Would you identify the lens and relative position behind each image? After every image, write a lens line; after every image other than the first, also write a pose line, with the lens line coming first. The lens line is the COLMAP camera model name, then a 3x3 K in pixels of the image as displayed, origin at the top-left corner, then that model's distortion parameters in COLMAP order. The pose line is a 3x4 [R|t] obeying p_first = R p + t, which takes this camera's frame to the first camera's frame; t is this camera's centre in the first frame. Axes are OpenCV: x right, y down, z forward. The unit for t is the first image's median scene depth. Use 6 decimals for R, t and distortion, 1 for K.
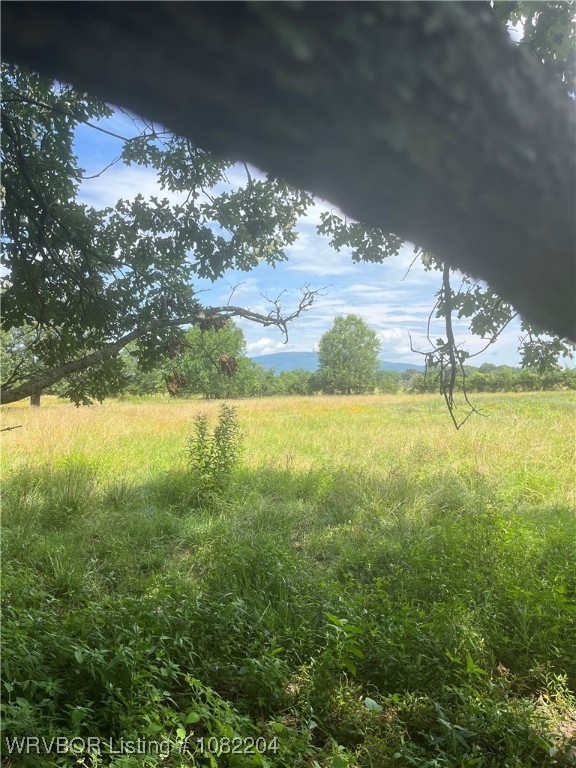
lens RADIAL K [[583.7, 0, 288.7], [0, 583.7, 393.3], [0, 0, 1]] dist [0.065235, -0.080630]
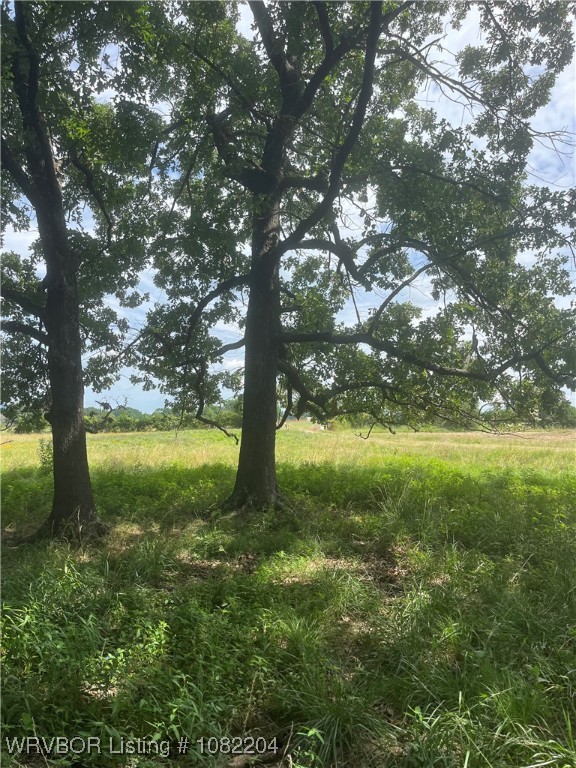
lens RADIAL K [[586.1, 0, 287.5], [0, 586.1, 391.9], [0, 0, 1]] dist [0.057630, -0.075789]
pose [[0.780649, 0.049442, 0.623011, -1.892163], [-0.004289, 0.997266, -0.073770, 0.044728], [-0.624955, 0.054916, 0.778727, -3.090736]]
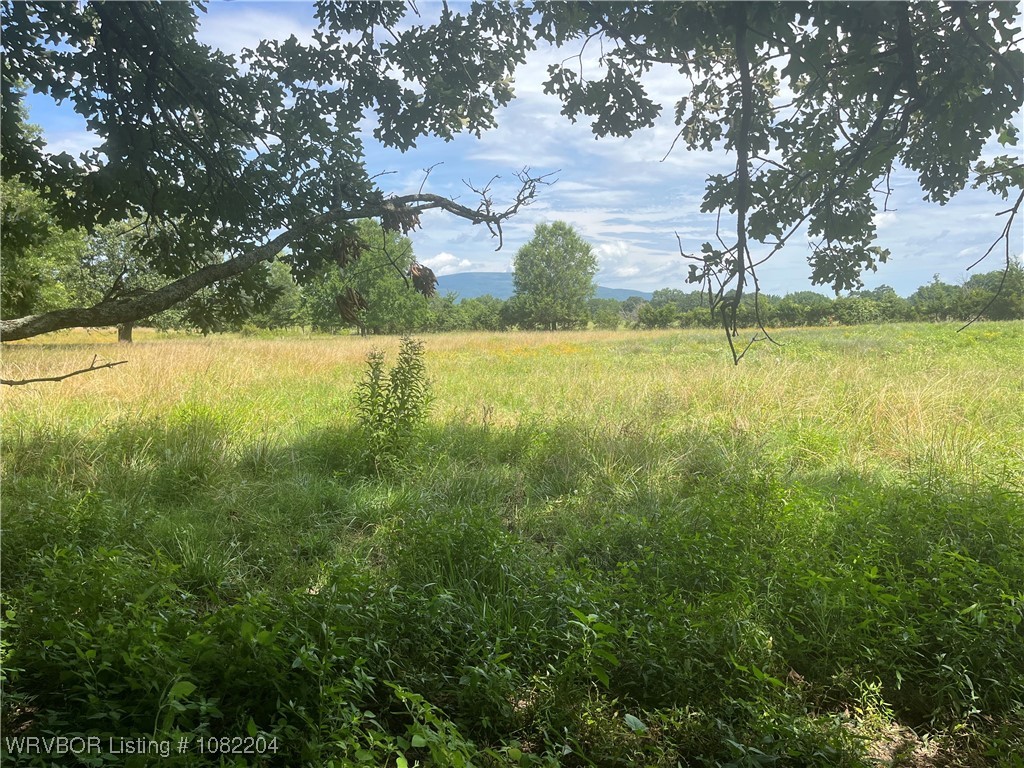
lens RADIAL K [[781.5, 0, 512.0], [0, 781.5, 384.0], [0, 0, 1]] dist [0.057630, -0.075789]
pose [[0.998702, 0.002397, 0.050881, -0.033842], [-0.005989, 0.997489, 0.070563, 0.012852], [-0.050584, -0.070776, 0.996209, 0.018816]]
